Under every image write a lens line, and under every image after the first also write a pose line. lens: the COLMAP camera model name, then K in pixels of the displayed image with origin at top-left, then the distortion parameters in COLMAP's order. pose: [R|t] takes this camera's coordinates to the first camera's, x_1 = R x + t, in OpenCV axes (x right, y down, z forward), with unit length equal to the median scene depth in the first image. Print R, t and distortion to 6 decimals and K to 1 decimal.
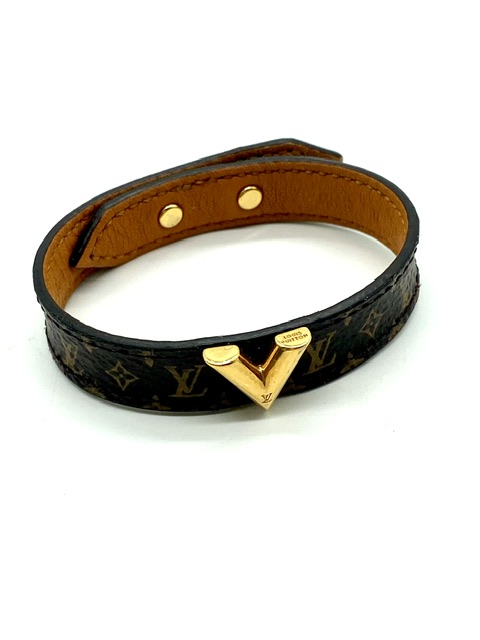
lens RADIAL K [[1190.0, 0, 240.0], [0, 1190.0, 320.0], [0, 0, 1]] dist [-0.018446, -0.017181]
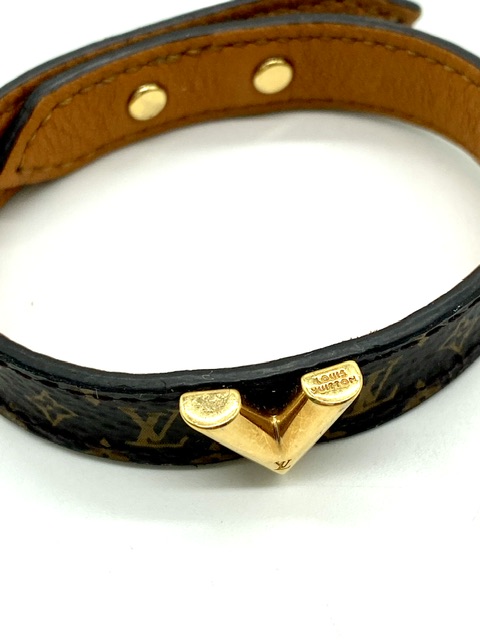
lens RADIAL K [[1235.6, 0, 240.0], [0, 1235.6, 320.0], [0, 0, 1]] dist [0.038751, 0.047836]
pose [[0.998965, 0.044921, -0.007150, 0.001424], [-0.042117, 0.972843, 0.227604, -0.130839], [0.017180, -0.227067, 0.973728, 0.339961]]
